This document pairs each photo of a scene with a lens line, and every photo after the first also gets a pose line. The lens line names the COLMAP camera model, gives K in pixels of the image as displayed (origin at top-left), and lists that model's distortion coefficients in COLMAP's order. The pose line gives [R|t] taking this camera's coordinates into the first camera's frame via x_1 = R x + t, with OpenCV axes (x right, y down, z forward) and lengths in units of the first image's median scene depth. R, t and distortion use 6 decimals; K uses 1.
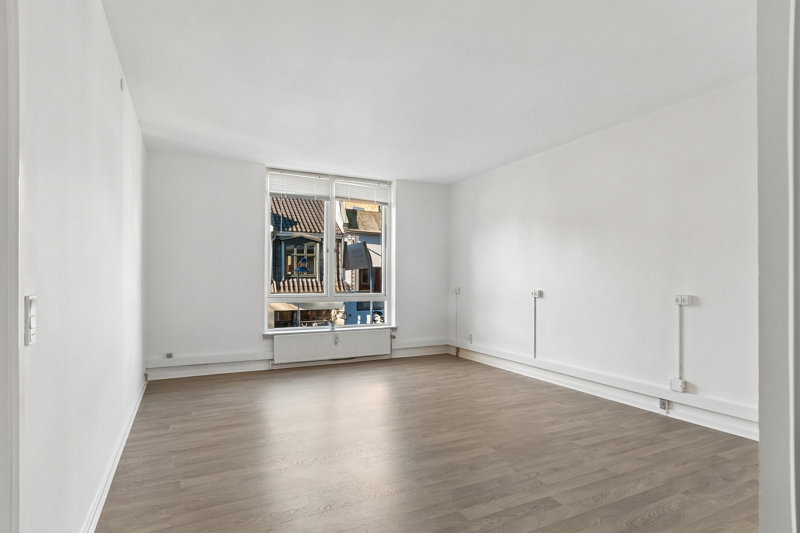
lens RADIAL K [[418.2, 0, 400.5], [0, 418.2, 282.0], [0, 0, 1]] dist [0.001497, -0.000562]
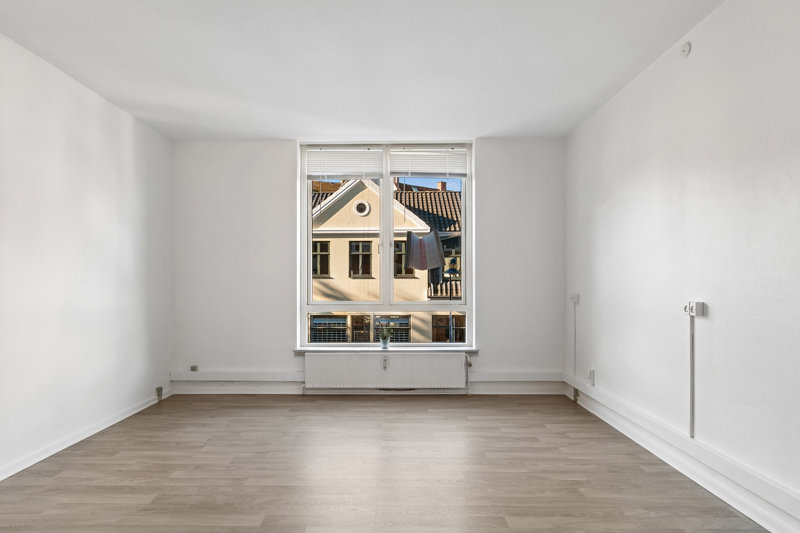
lens RADIAL K [[418.2, 0, 400.5], [0, 418.2, 282.0], [0, 0, 1]] dist [0.001497, -0.000562]
pose [[0.890507, -0.003552, -0.454957, 0.202528], [0.000385, 0.999975, -0.007053, -0.000737], [0.454970, 0.006106, 0.890486, 0.336422]]
